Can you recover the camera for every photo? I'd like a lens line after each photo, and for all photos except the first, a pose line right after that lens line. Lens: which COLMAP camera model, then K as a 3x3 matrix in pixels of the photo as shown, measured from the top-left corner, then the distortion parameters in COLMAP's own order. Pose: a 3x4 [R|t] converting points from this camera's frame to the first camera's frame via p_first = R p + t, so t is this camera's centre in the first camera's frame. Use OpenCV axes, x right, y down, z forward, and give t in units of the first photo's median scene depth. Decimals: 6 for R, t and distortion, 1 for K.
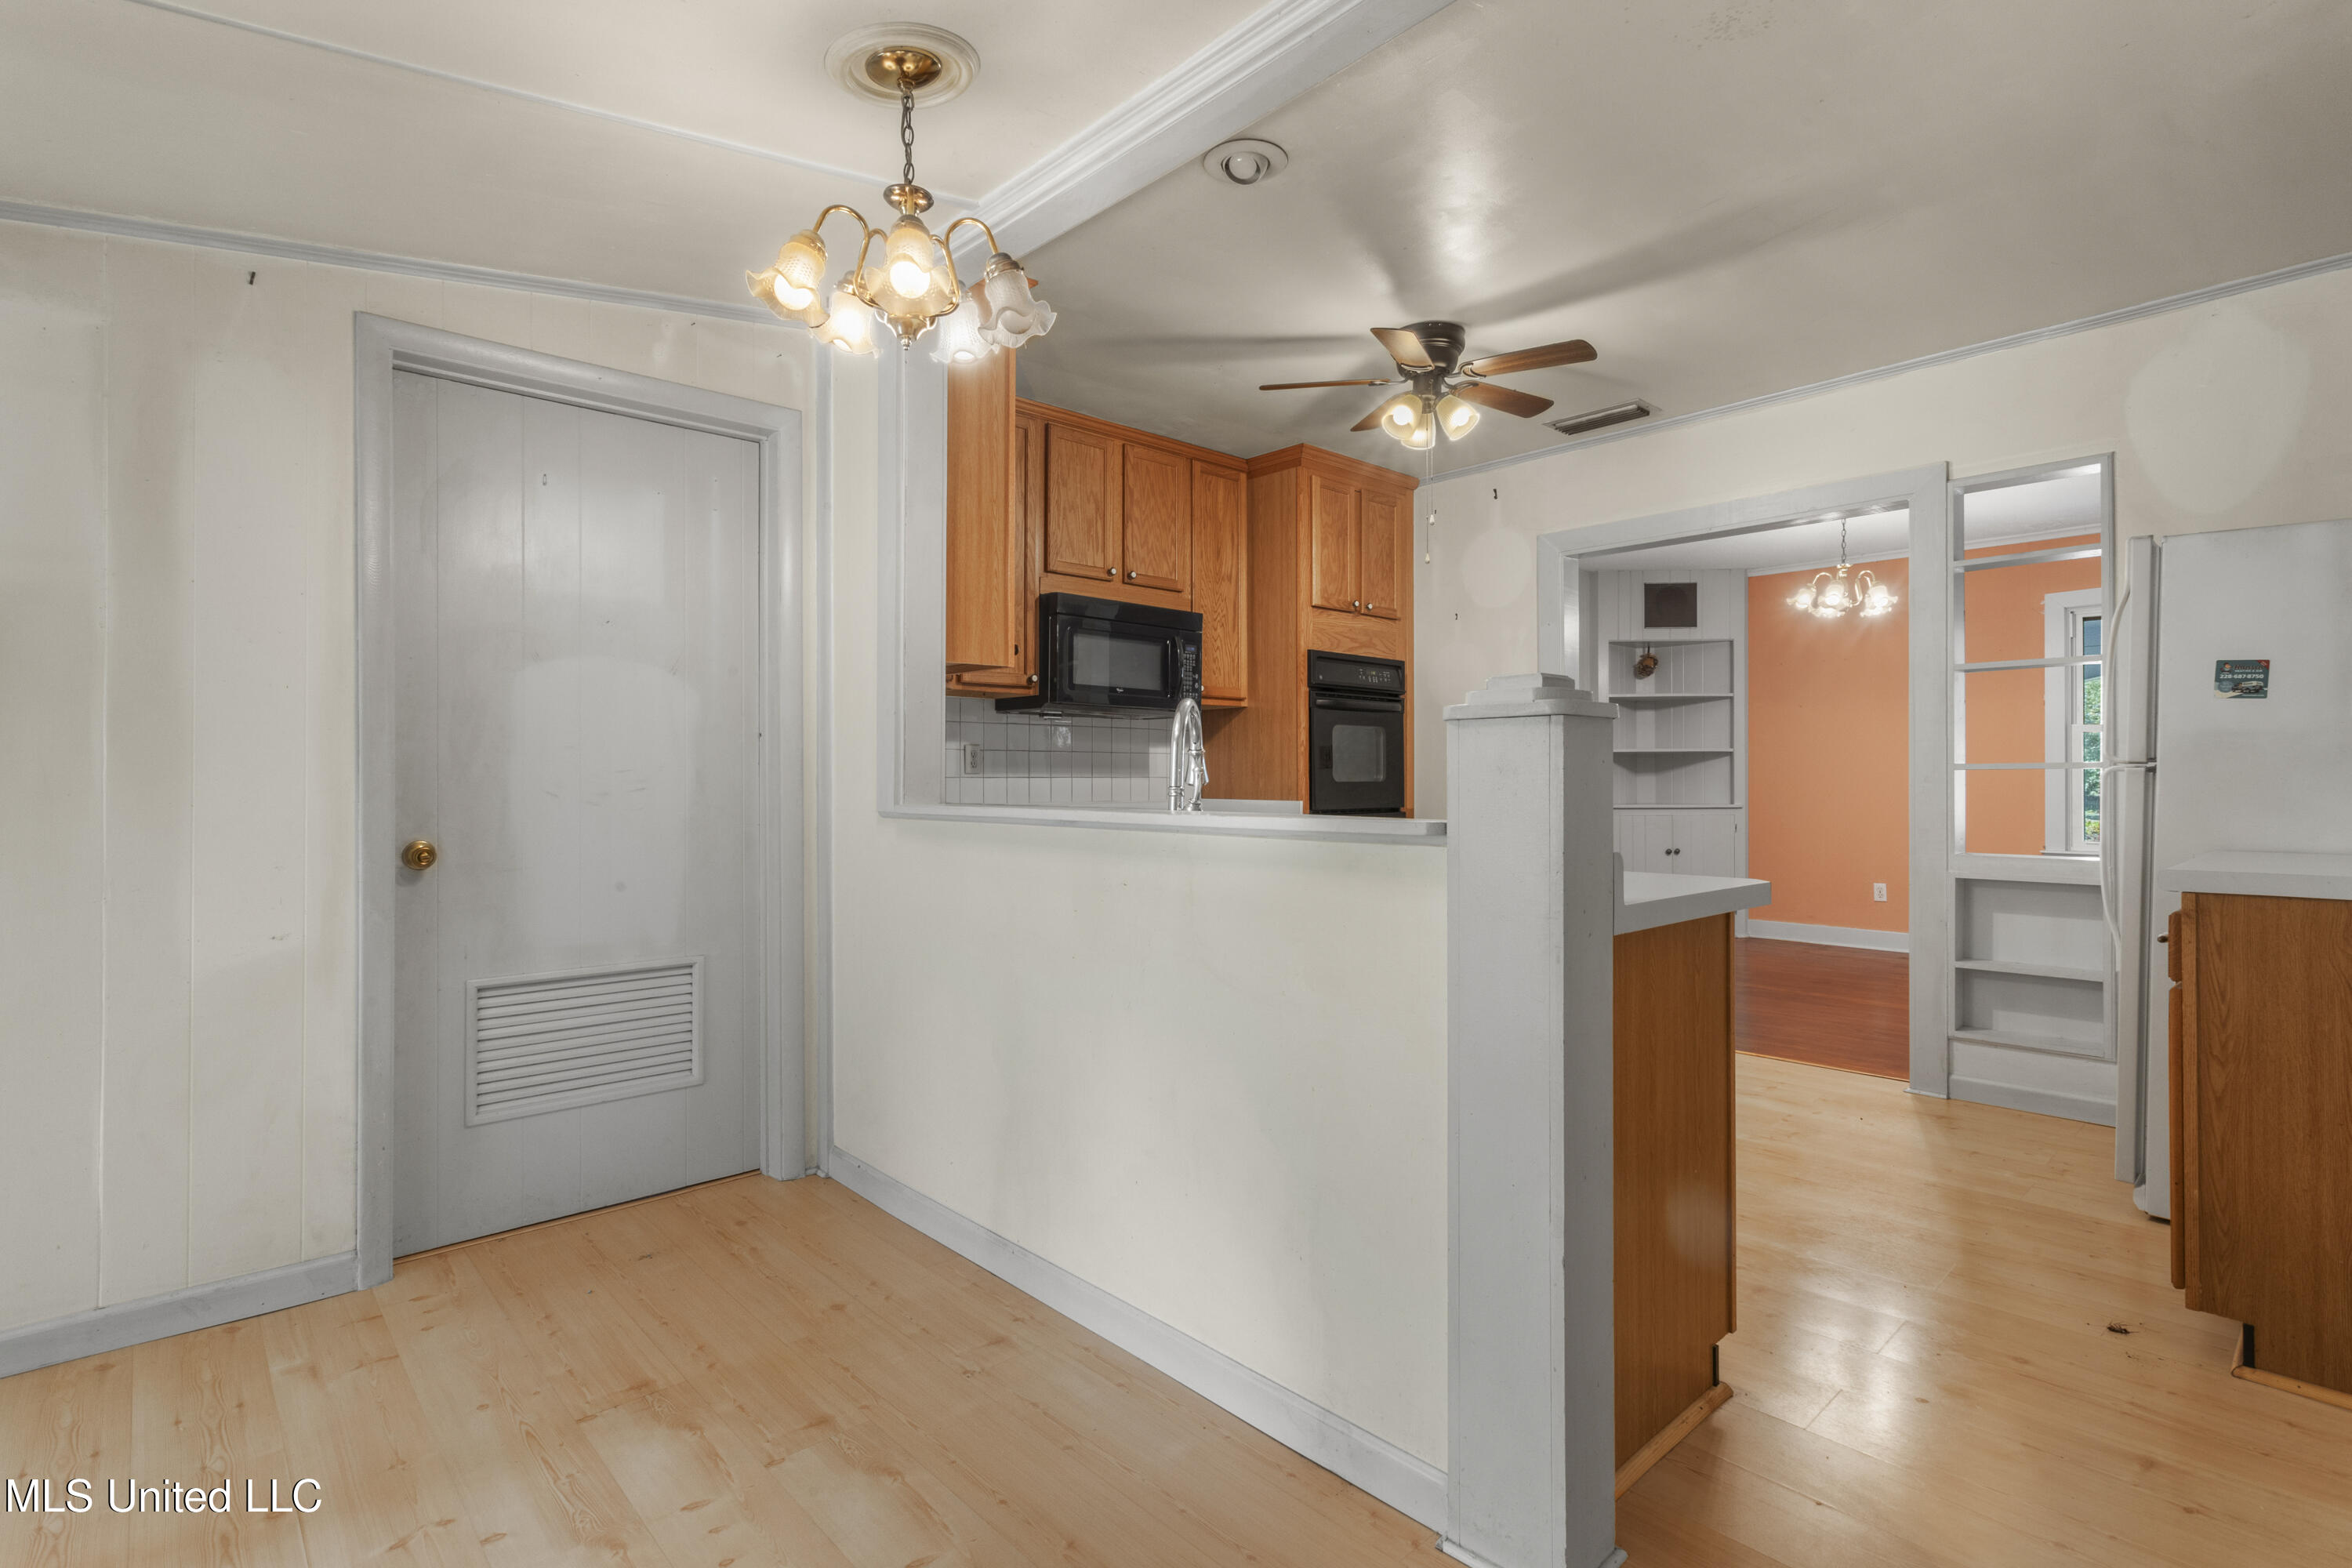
lens RADIAL K [[1108.3, 0, 1176.6], [0, 1108.3, 772.9], [0, 0, 1]] dist [0.000331, 0.002431]
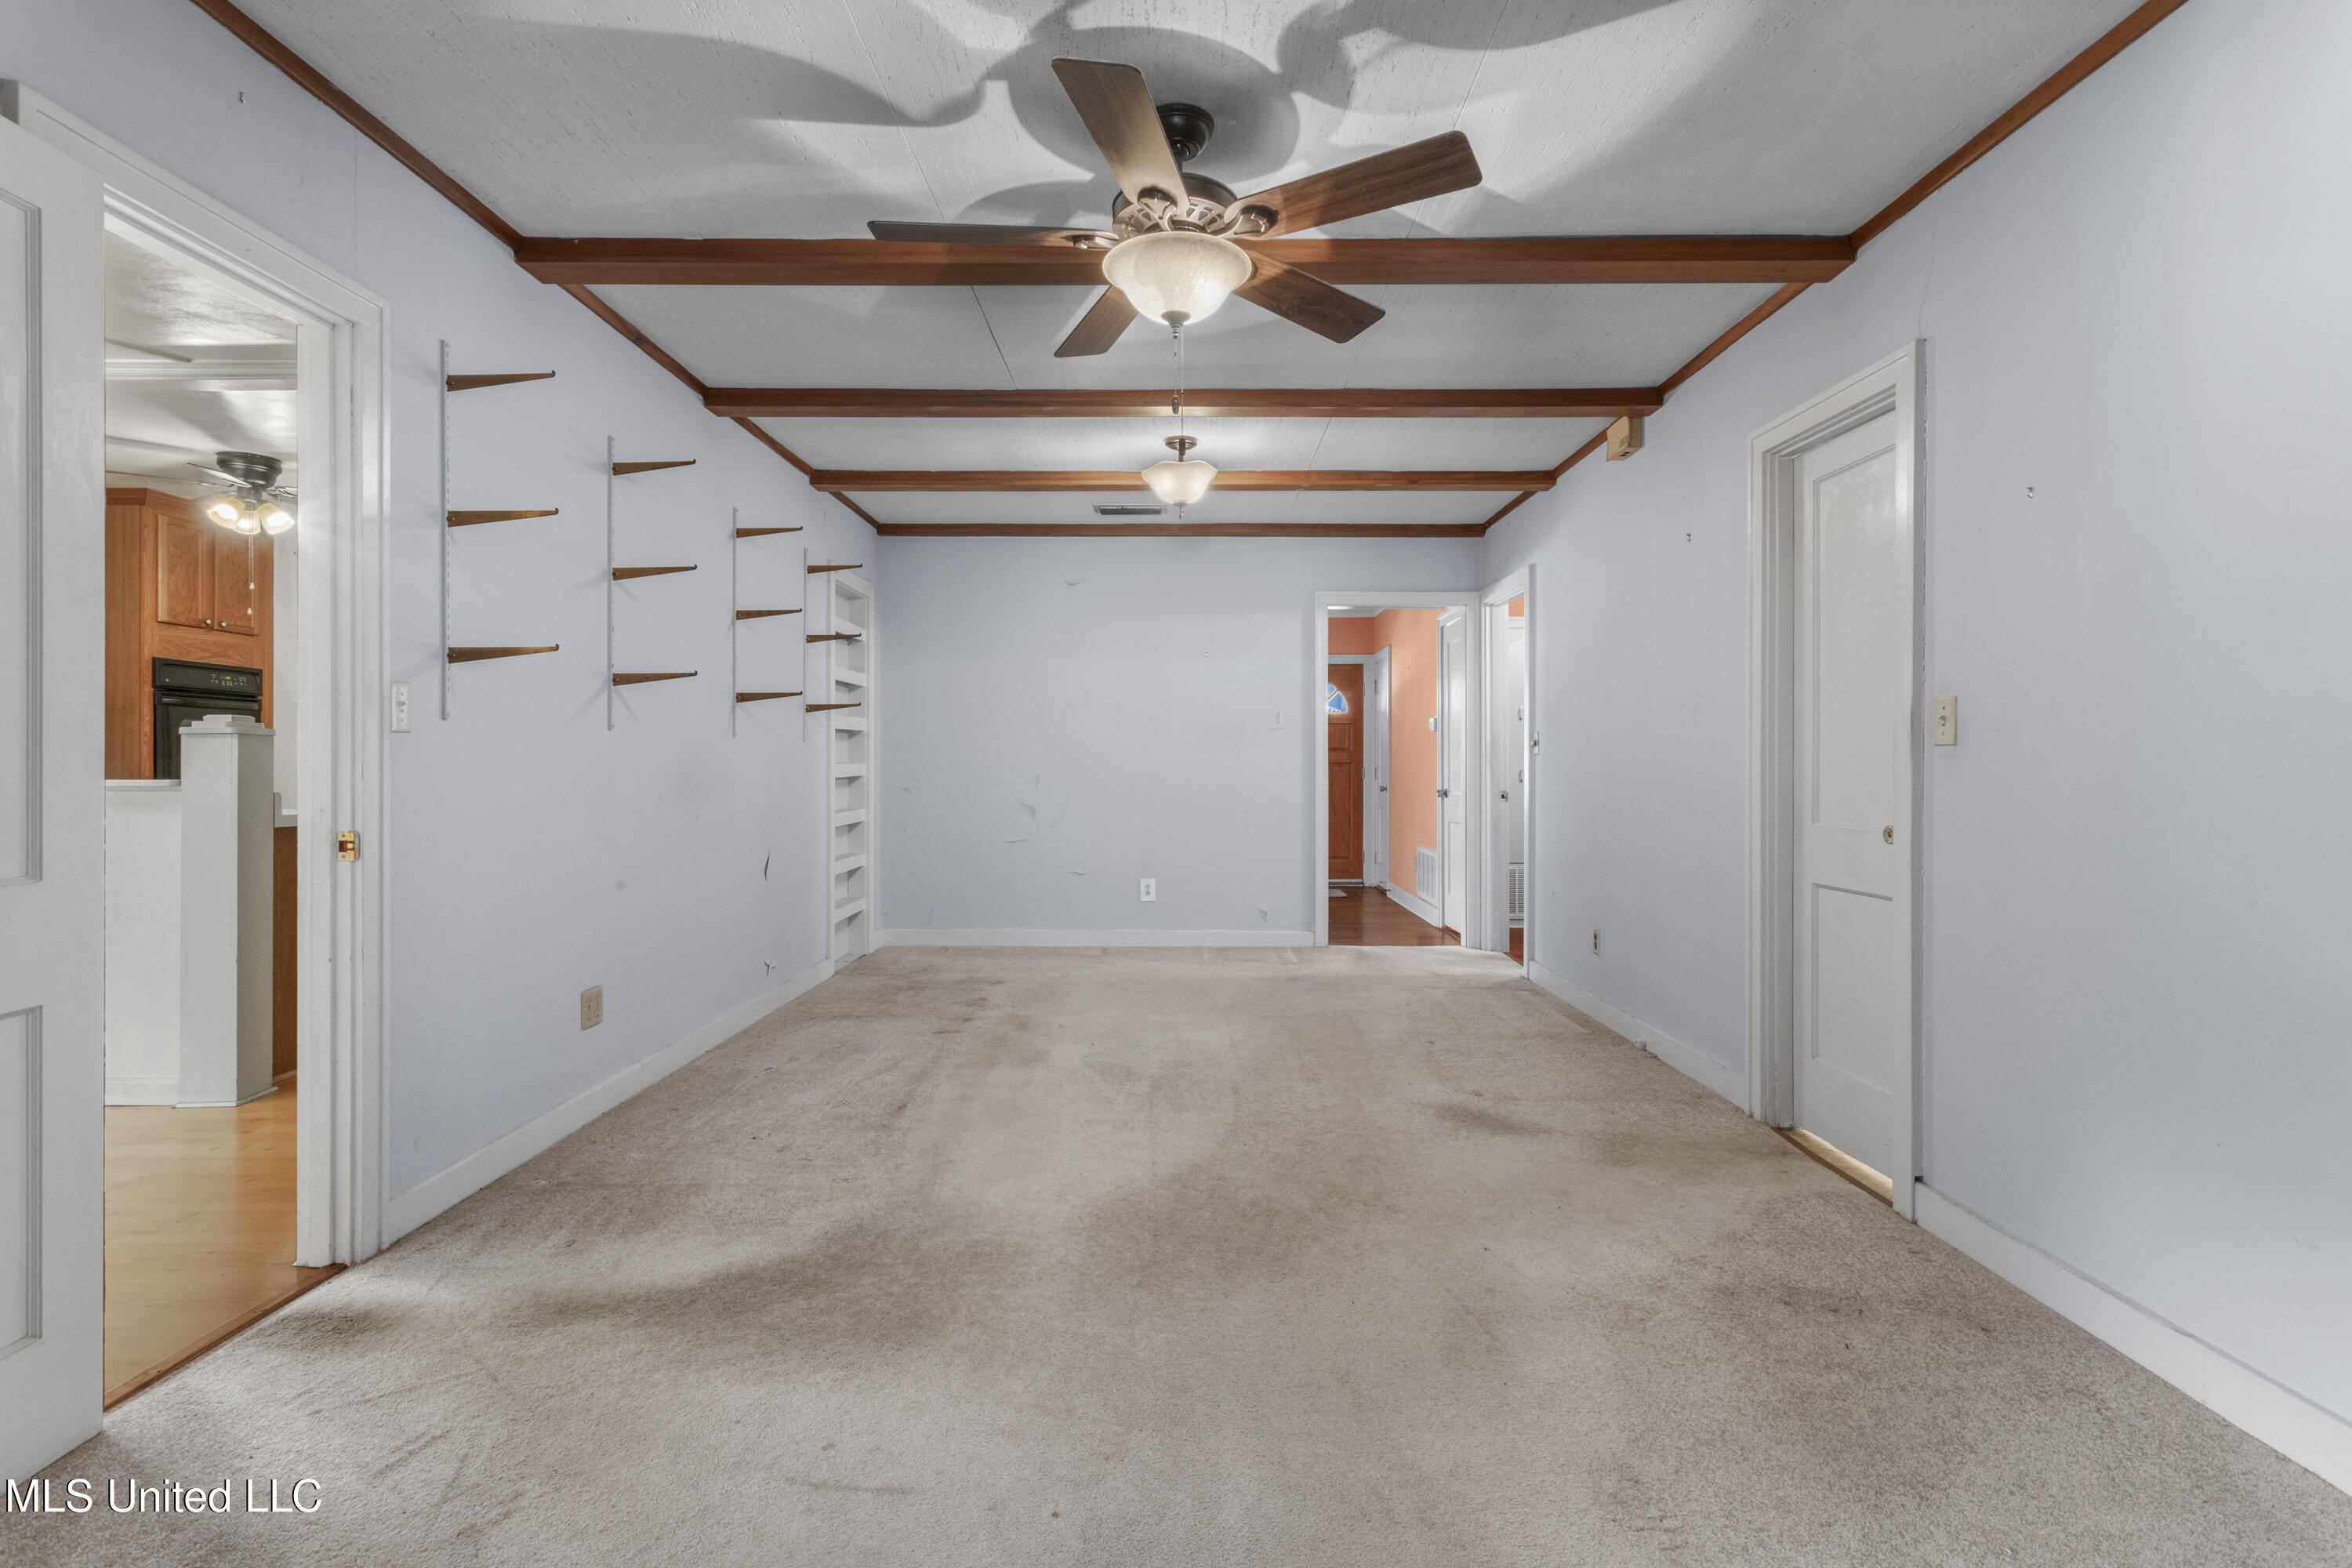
lens RADIAL K [[1108.3, 0, 1166.7], [0, 1108.3, 760.8], [0, 0, 1]] dist [0.000331, 0.002431]
pose [[0.683077, 0.004688, 0.730332, -0.010377], [-0.003734, 0.999989, -0.002927, 0.001702], [-0.730337, -0.000728, 0.683086, -0.632387]]
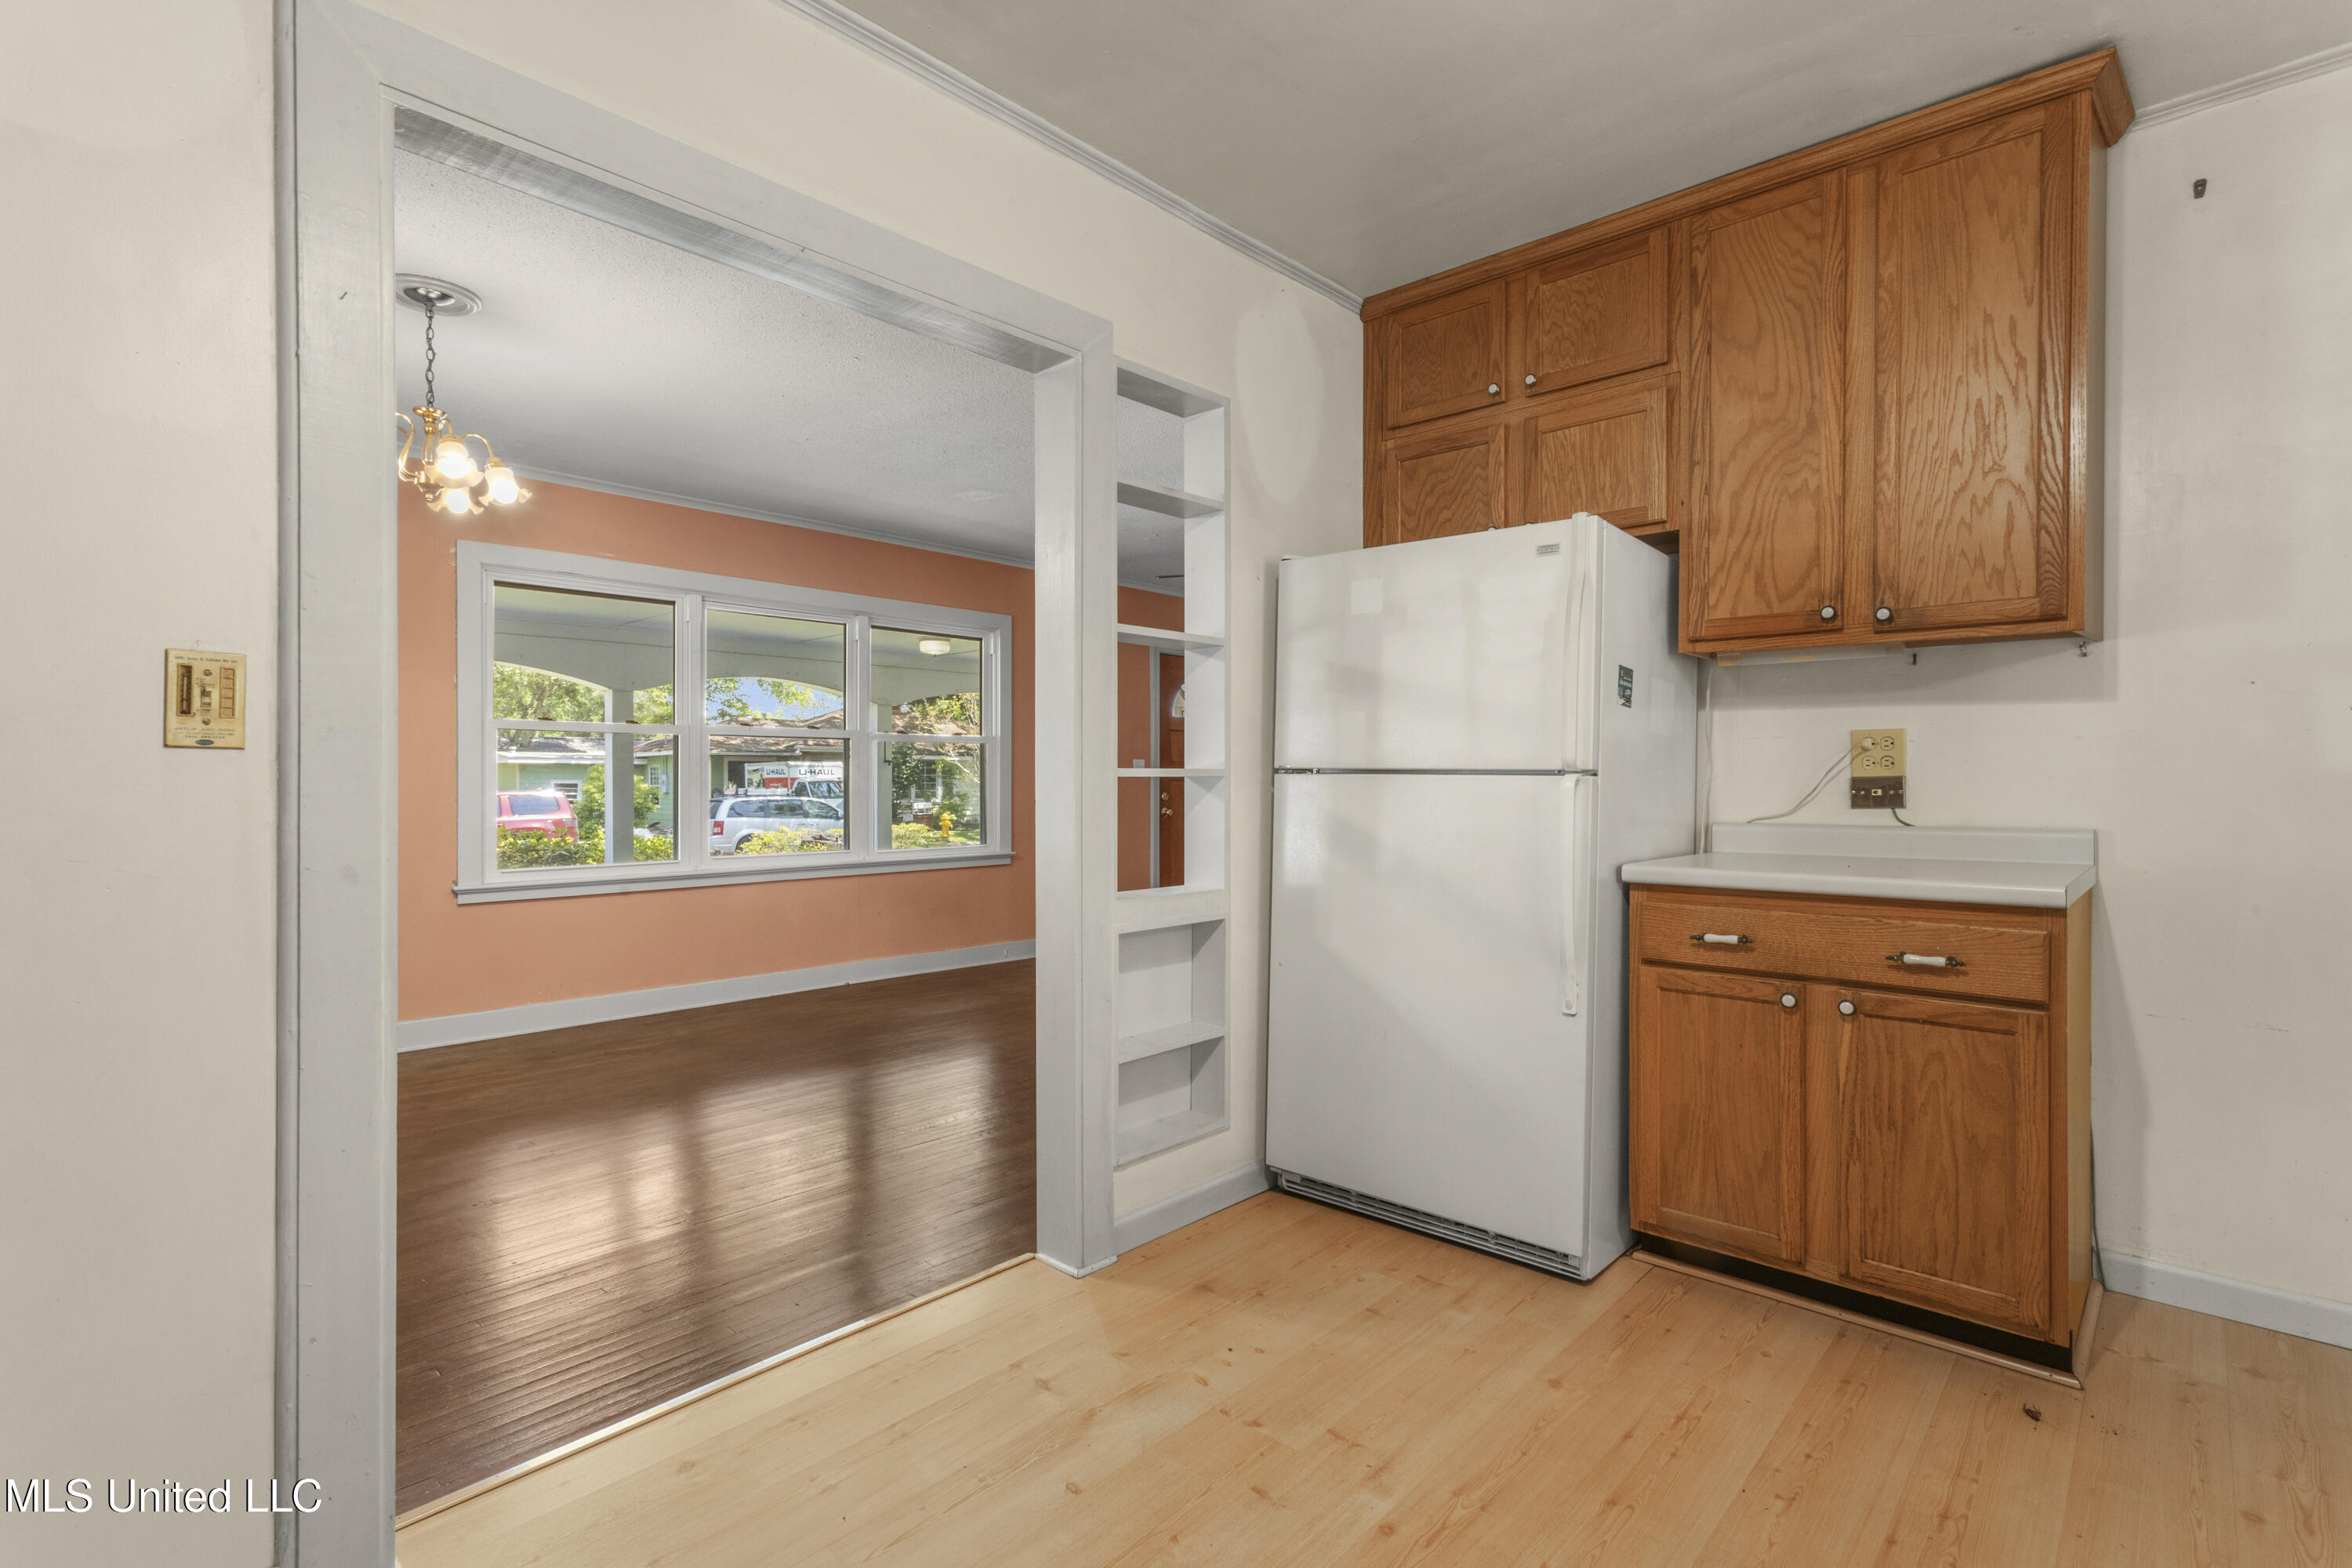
lens RADIAL K [[1108.3, 0, 1171.1], [0, 1108.3, 784.4], [0, 0, 1]] dist [0.000331, 0.002431]
pose [[-0.077527, 0.000502, 0.996990, 0.010159], [-0.002700, 0.999996, -0.000713, 0.001920], [-0.996987, -0.002747, -0.077526, 0.780056]]
